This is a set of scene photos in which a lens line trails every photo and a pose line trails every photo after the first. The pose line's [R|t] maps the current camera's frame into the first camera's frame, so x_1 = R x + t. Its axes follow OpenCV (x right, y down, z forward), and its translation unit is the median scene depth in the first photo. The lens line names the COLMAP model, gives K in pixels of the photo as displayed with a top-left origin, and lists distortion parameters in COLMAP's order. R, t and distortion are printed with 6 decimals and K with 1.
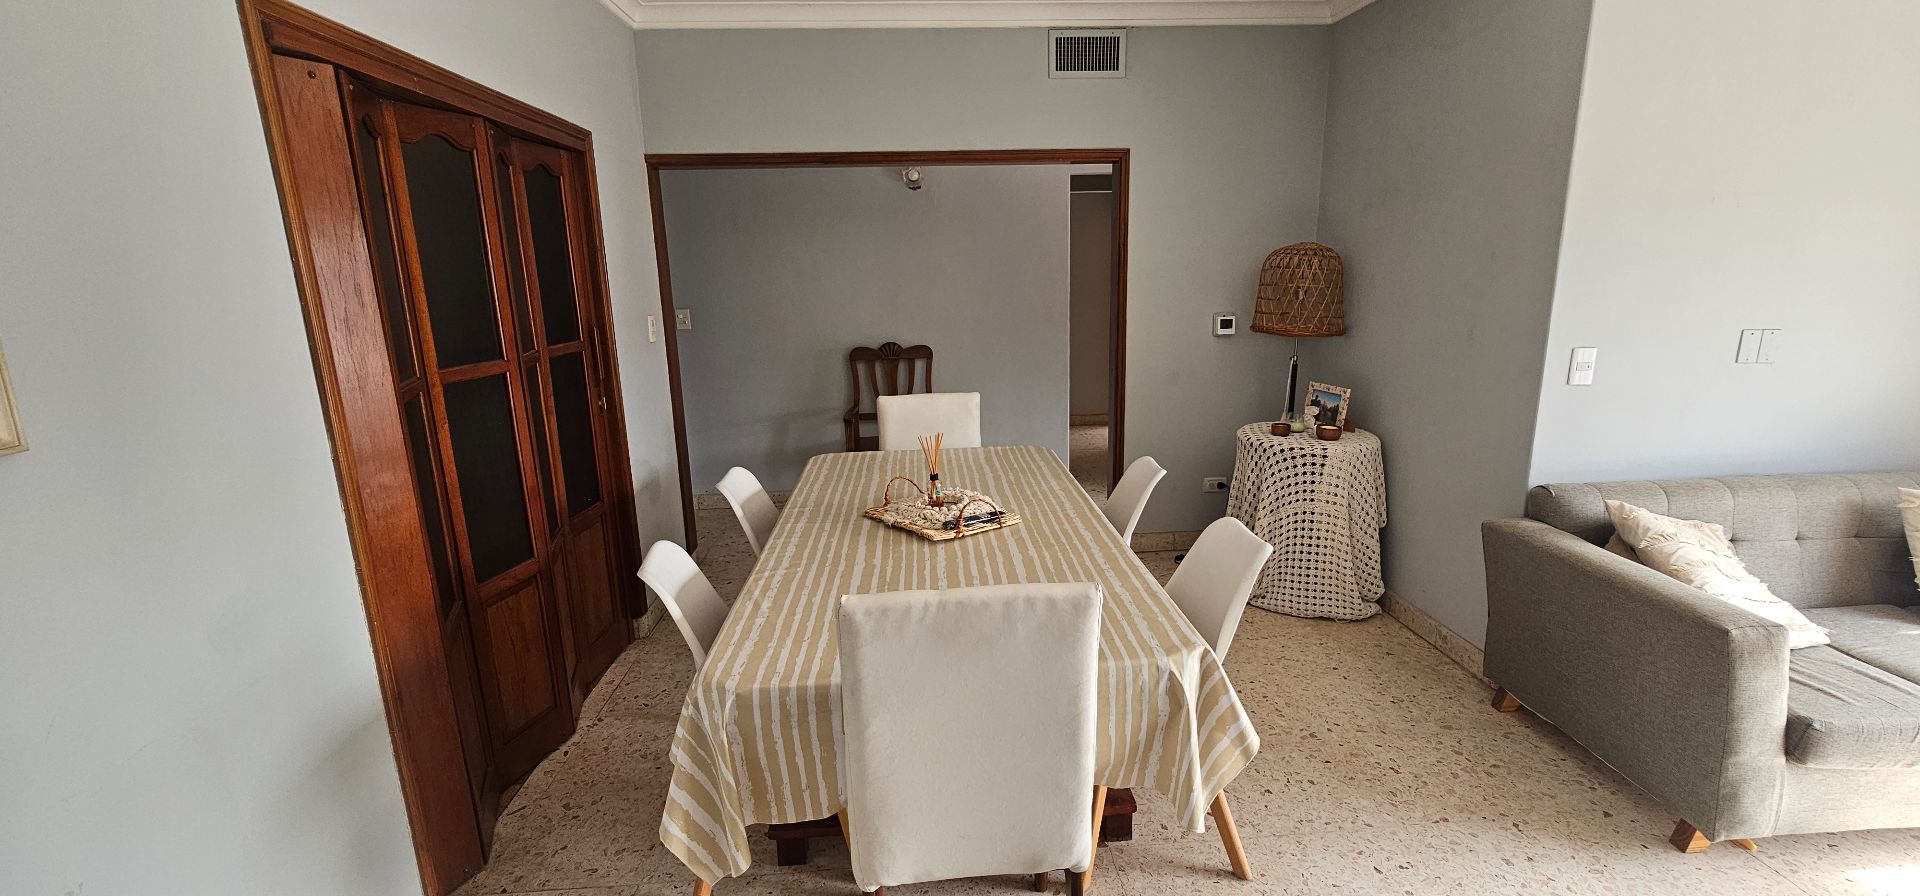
lens RADIAL K [[788.1, 0, 963.6], [0, 788.1, 437.8], [0, 0, 1]] dist [-0.000871, 0.000082]
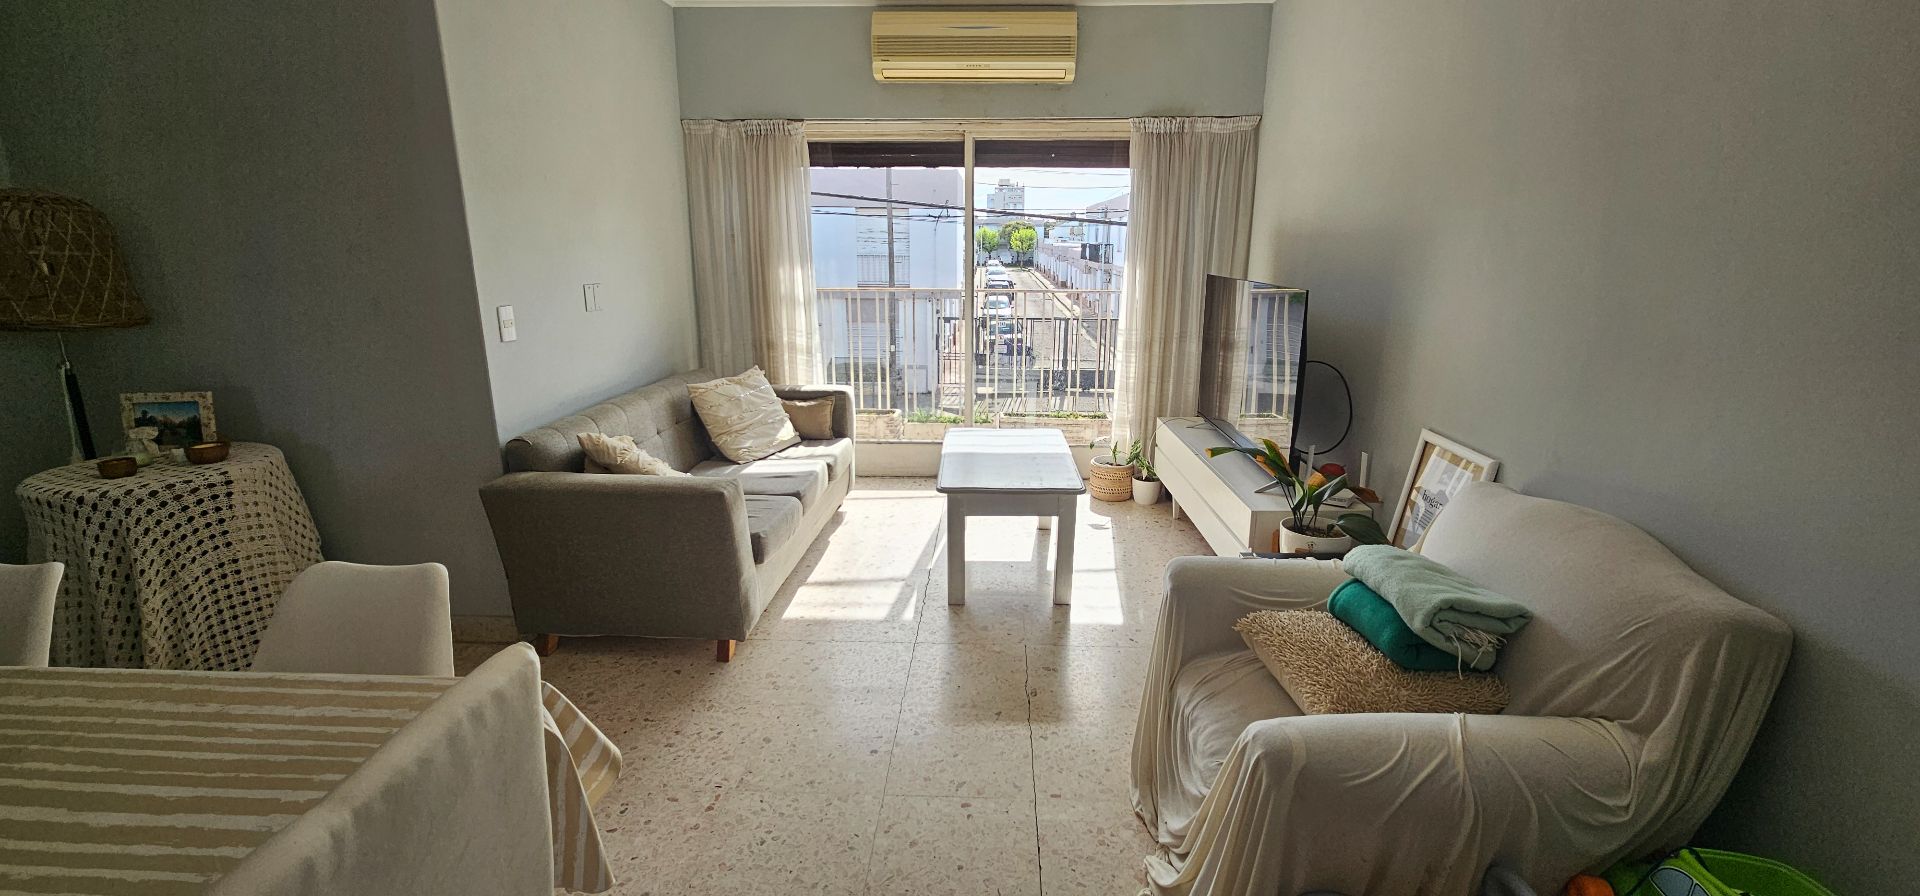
lens RADIAL K [[788.1, 0, 963.6], [0, 788.1, 437.8], [0, 0, 1]] dist [-0.000871, 0.000082]
pose [[0.110528, -0.220894, 0.969015, -0.173085], [0.208512, 0.958444, 0.194701, -0.016482], [-0.971754, 0.180531, 0.151994, 0.203790]]
